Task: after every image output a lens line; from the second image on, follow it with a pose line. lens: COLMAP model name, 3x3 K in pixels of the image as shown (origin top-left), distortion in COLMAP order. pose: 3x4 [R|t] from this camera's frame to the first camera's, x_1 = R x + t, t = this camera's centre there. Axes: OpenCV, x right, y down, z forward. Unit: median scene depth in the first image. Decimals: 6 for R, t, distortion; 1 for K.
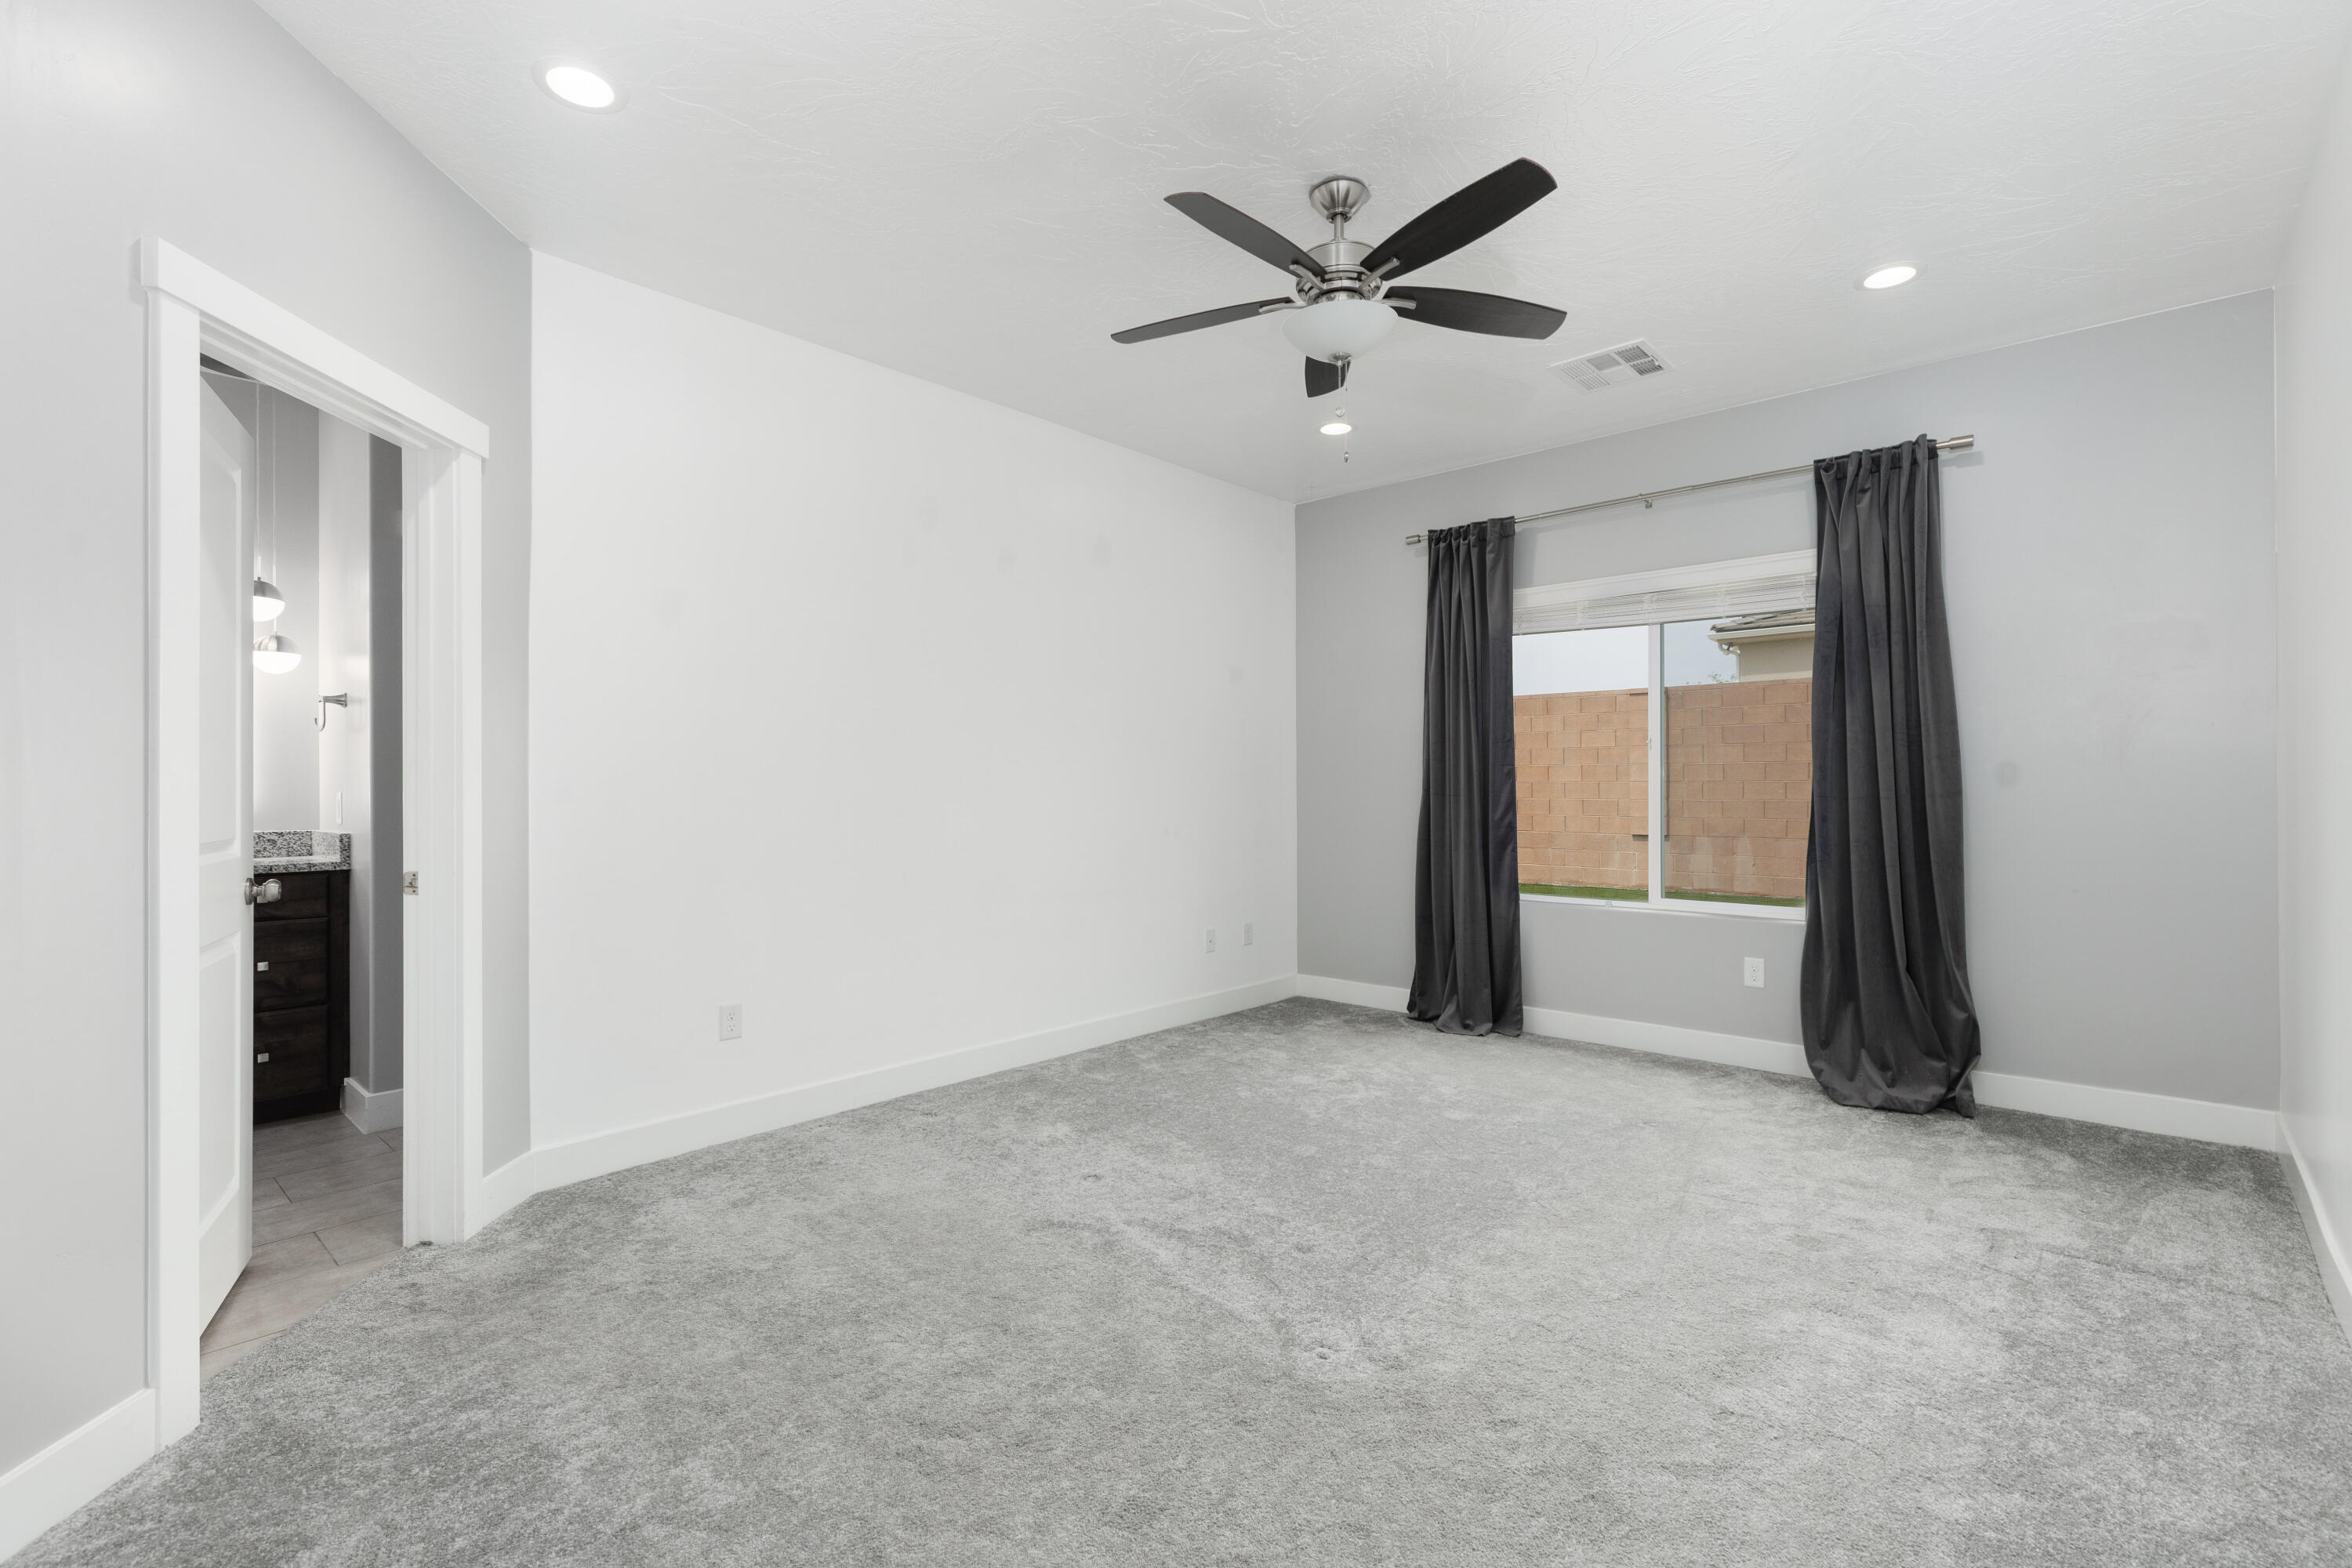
lens RADIAL K [[1055.2, 0, 1185.1], [0, 1055.2, 783.4], [0, 0, 1]] dist [0.006628, 0.000569]
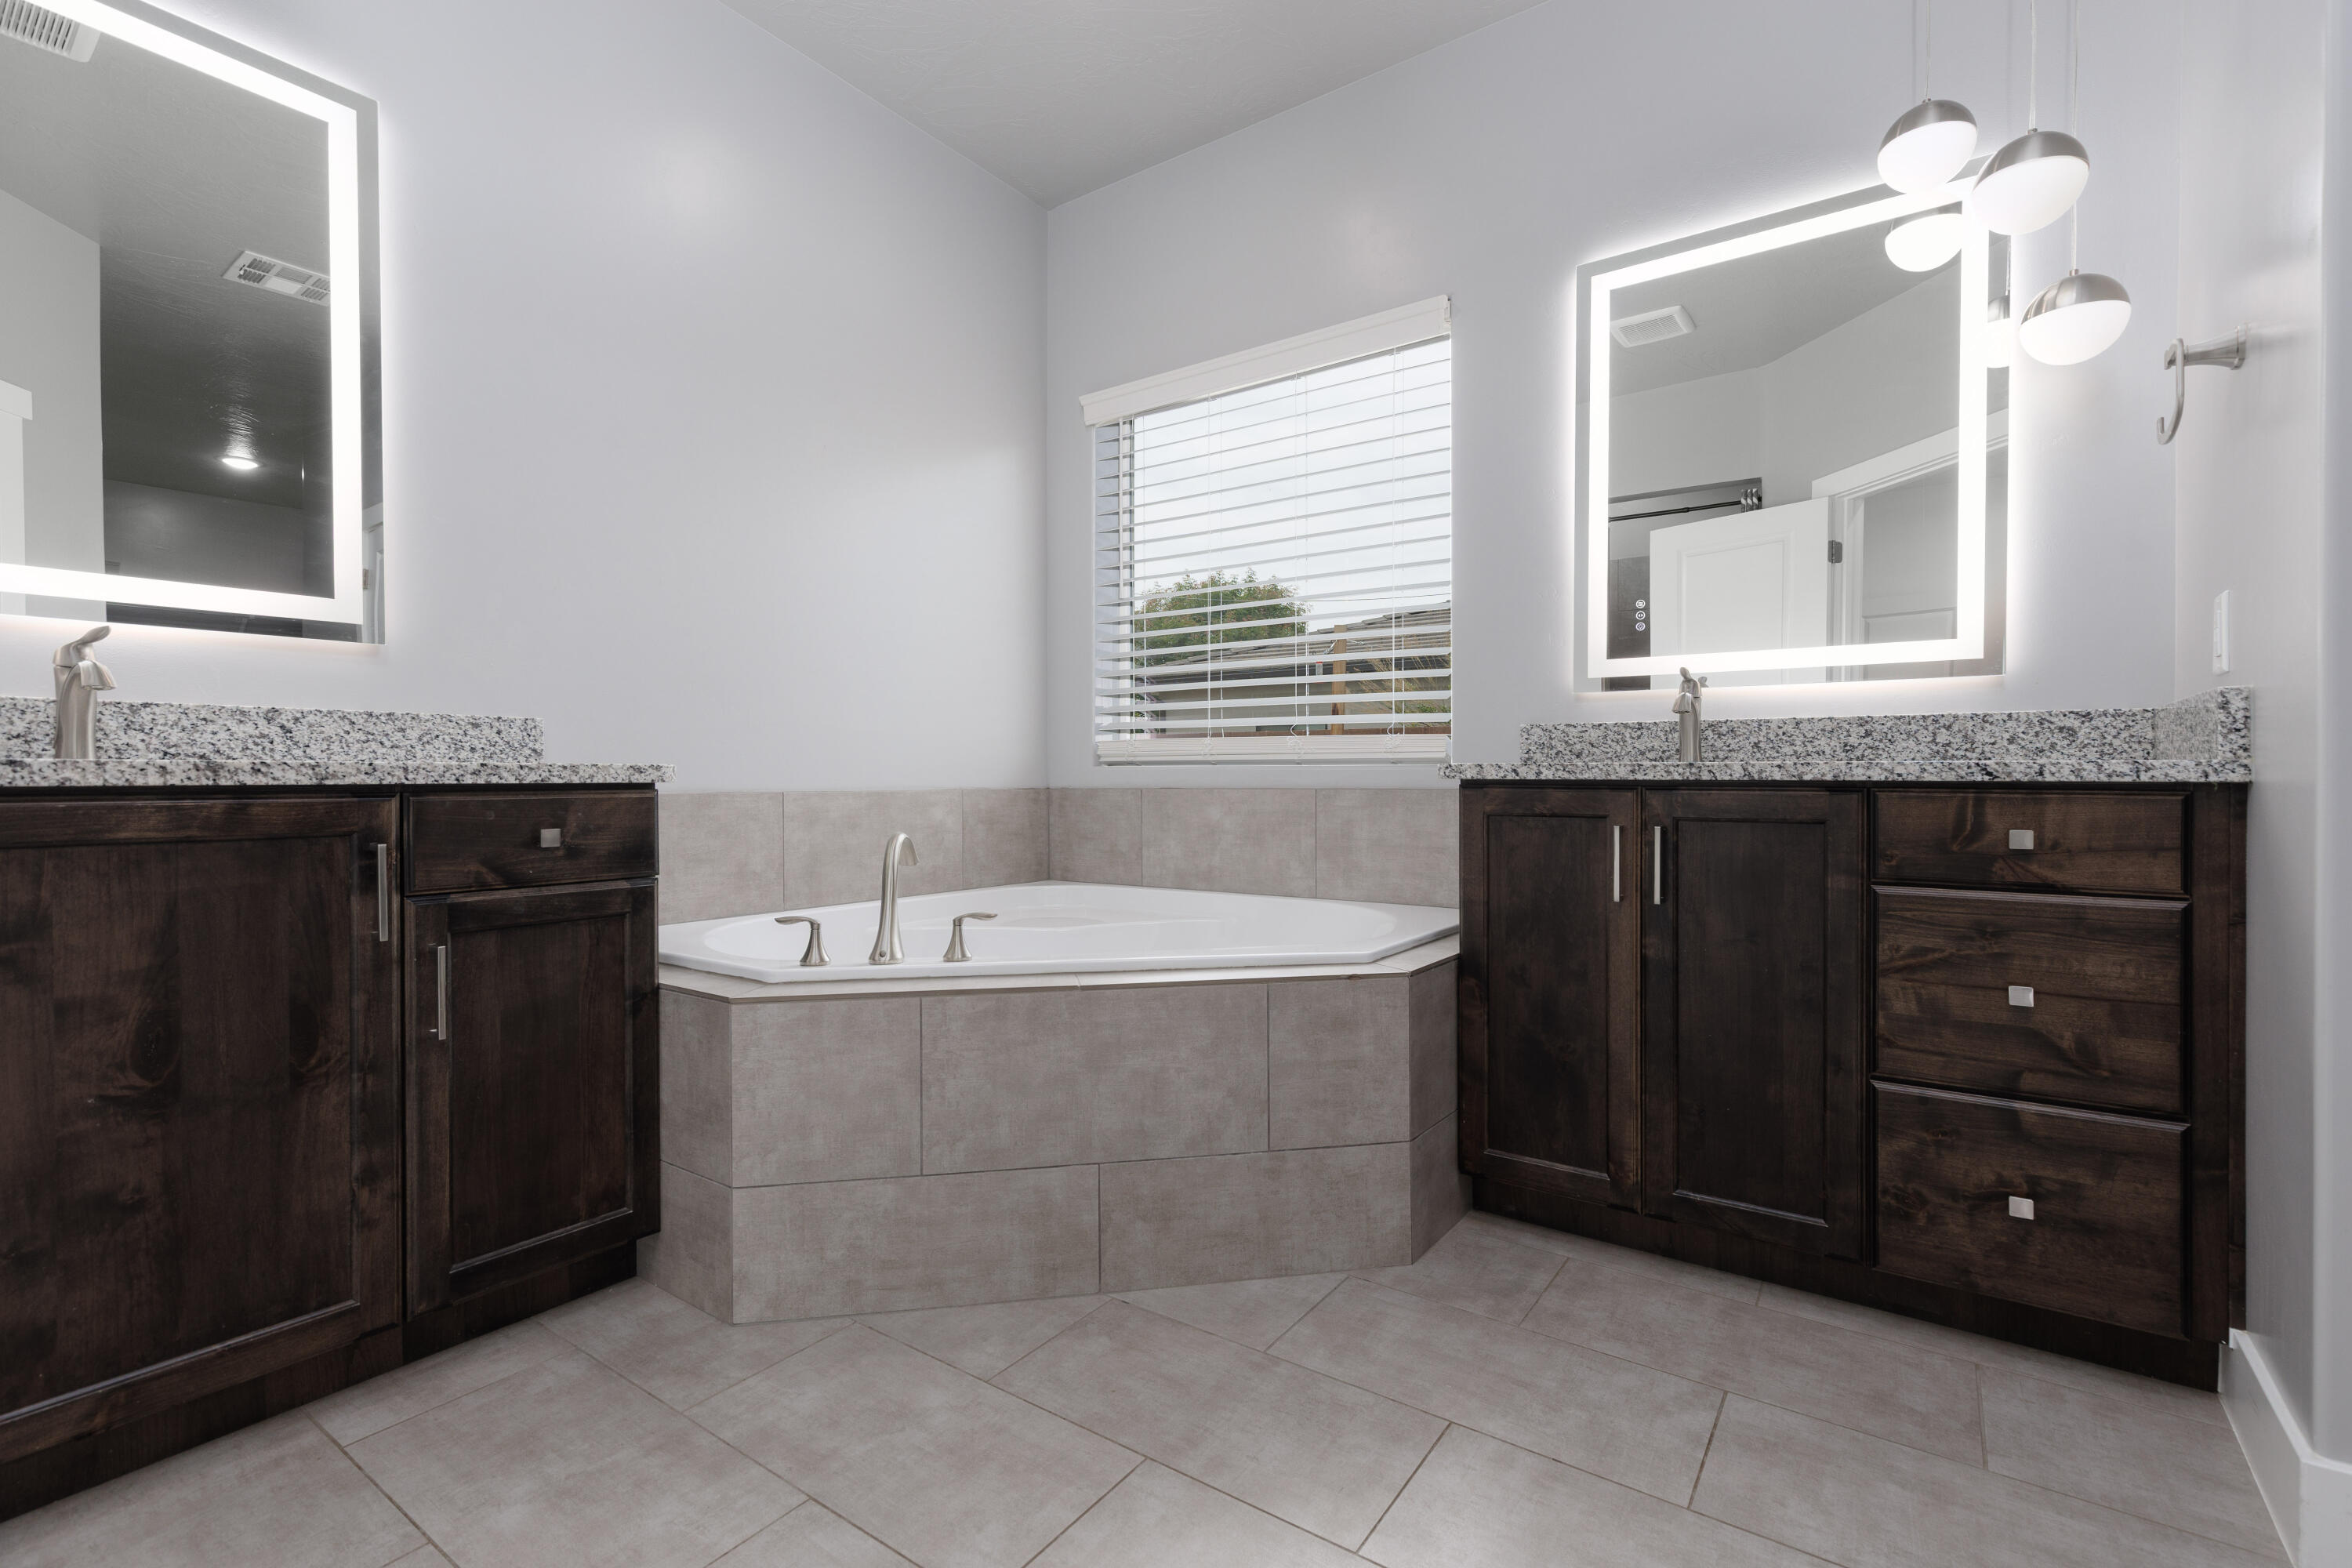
lens RADIAL K [[1055.2, 0, 1185.1], [0, 1055.2, 783.4], [0, 0, 1]] dist [0.006628, 0.000569]
pose [[0.119811, 0.011370, -0.992732, -0.462106], [0.002549, 0.999928, 0.011760, 0.076866], [0.992793, -0.003939, 0.119773, 0.583882]]
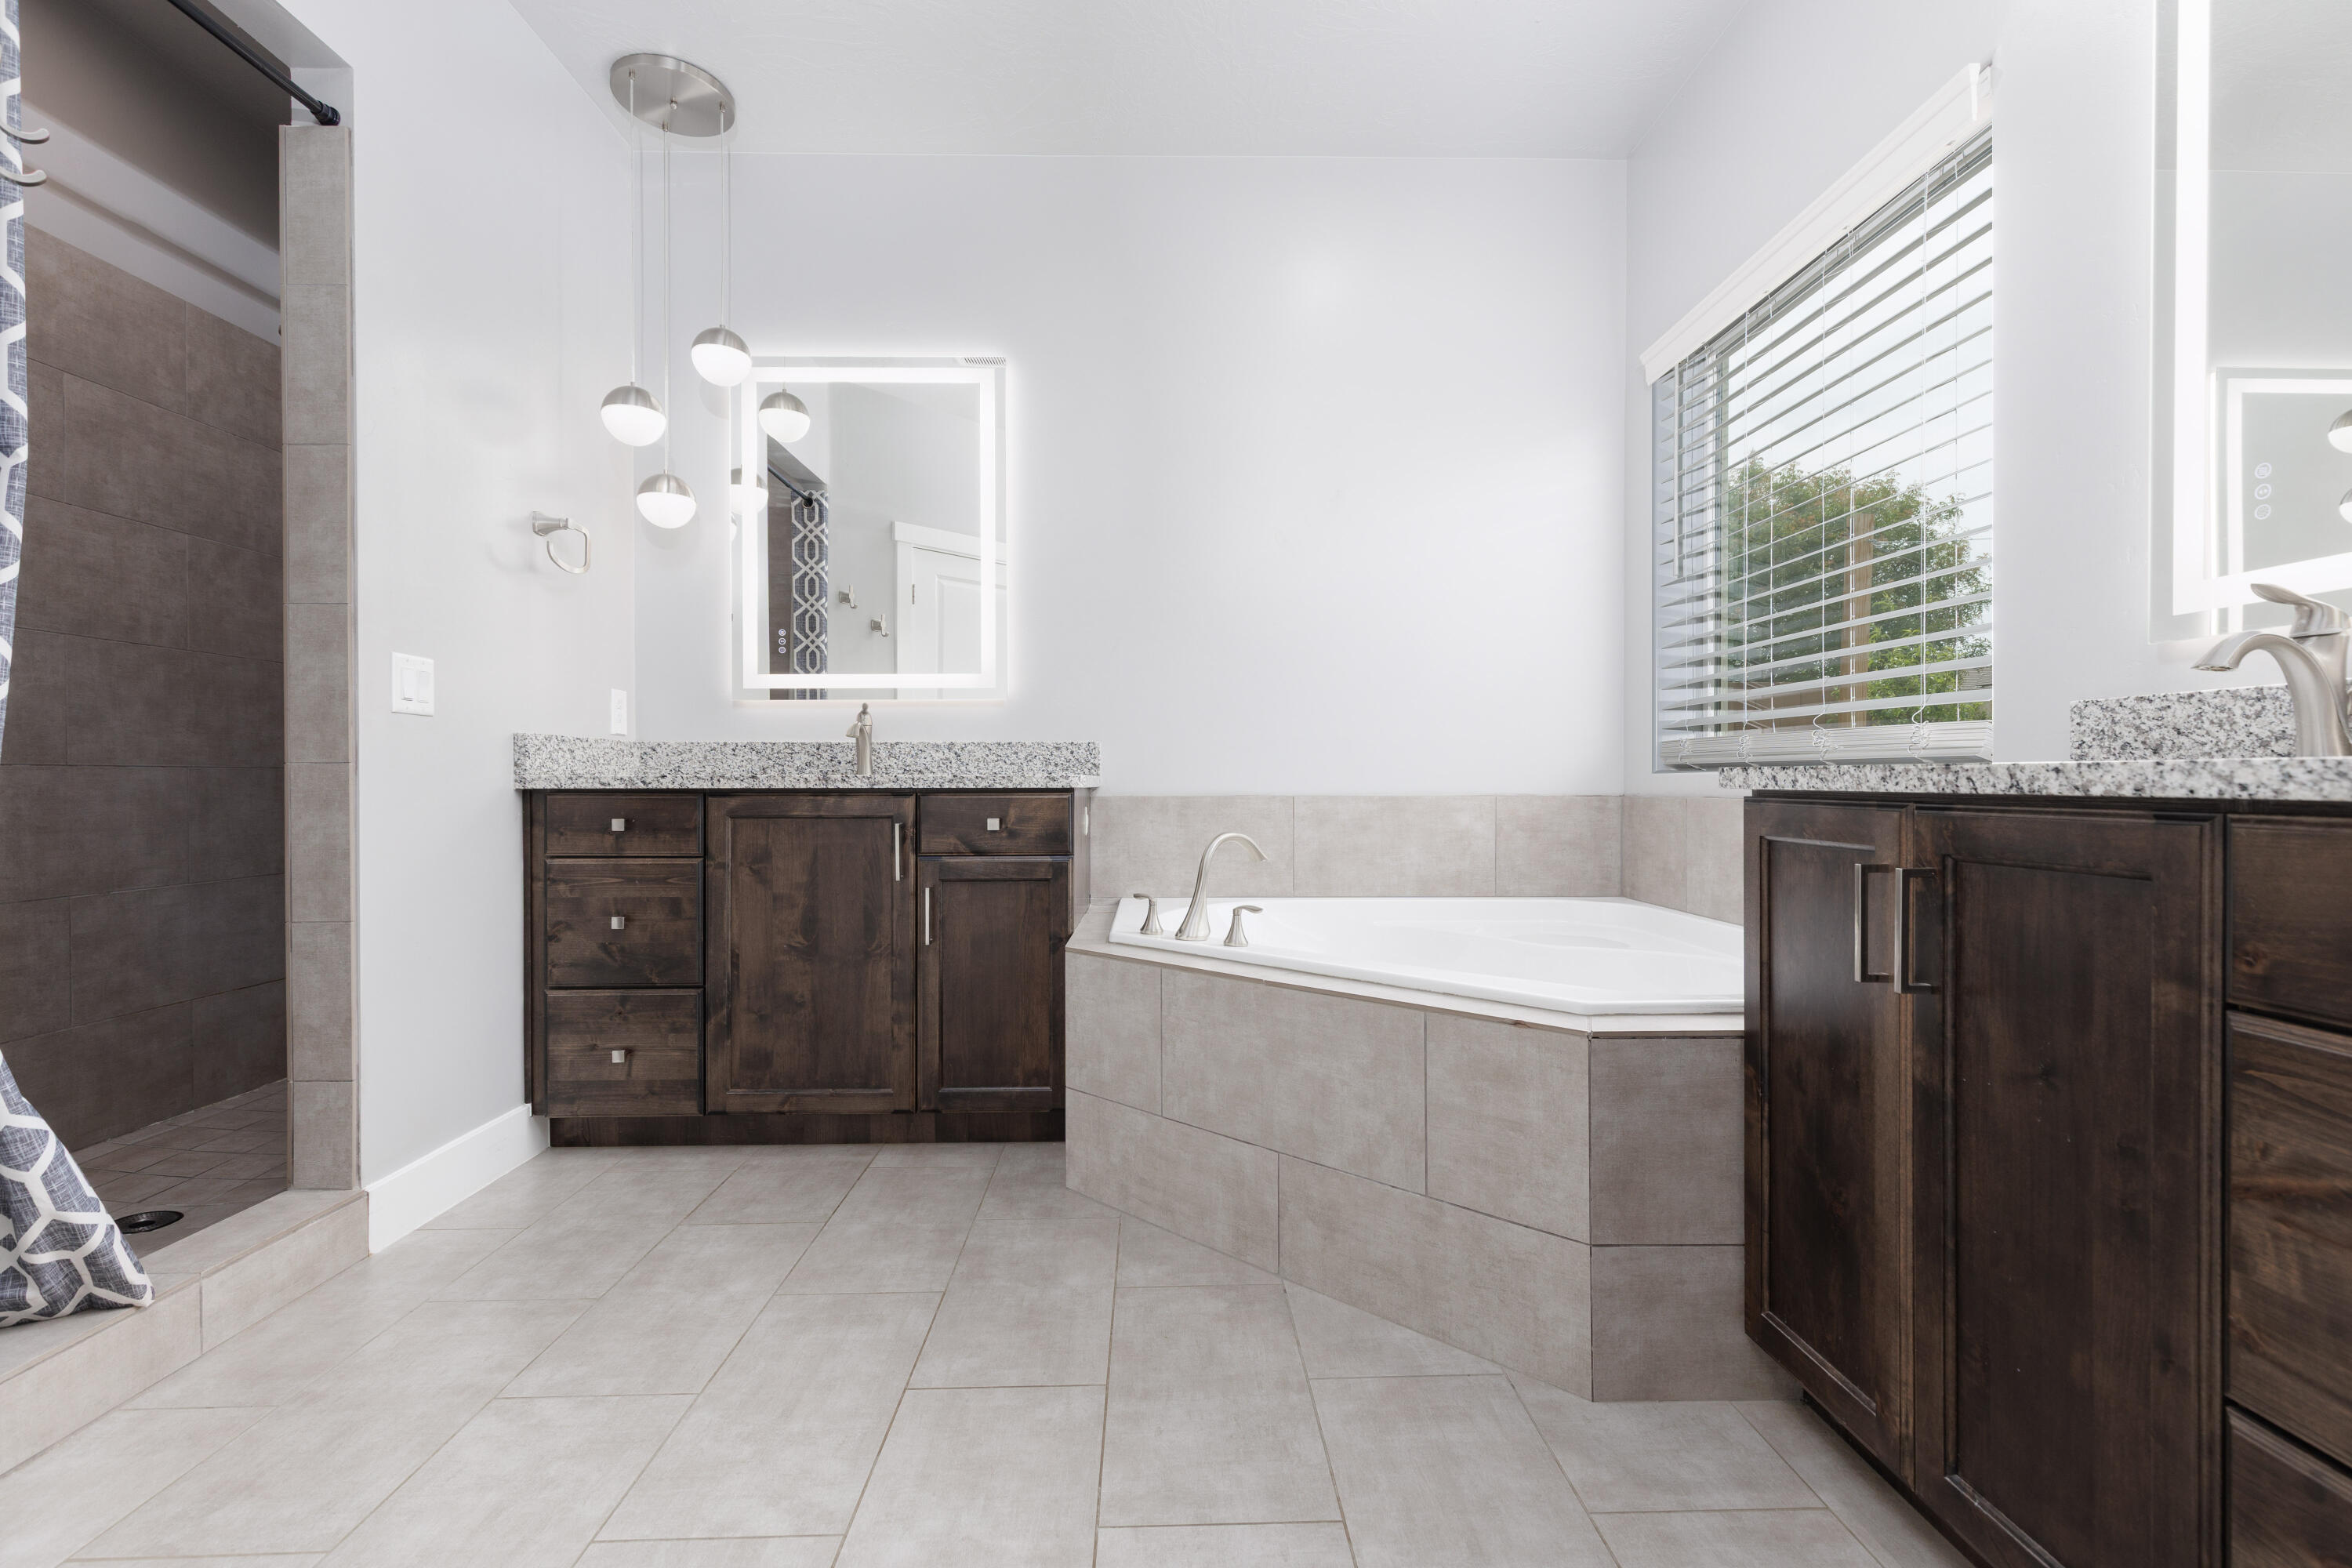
lens RADIAL K [[1048.3, 0, 1176.0], [0, 1048.3, 784.0], [0, 0, 1]] dist [0.003320, -0.000324]
pose [[-0.725763, 0.007744, -0.687901, -0.563999], [0.006020, 0.999970, 0.004906, 0.076310], [0.687919, -0.000580, -0.725788, 0.938750]]
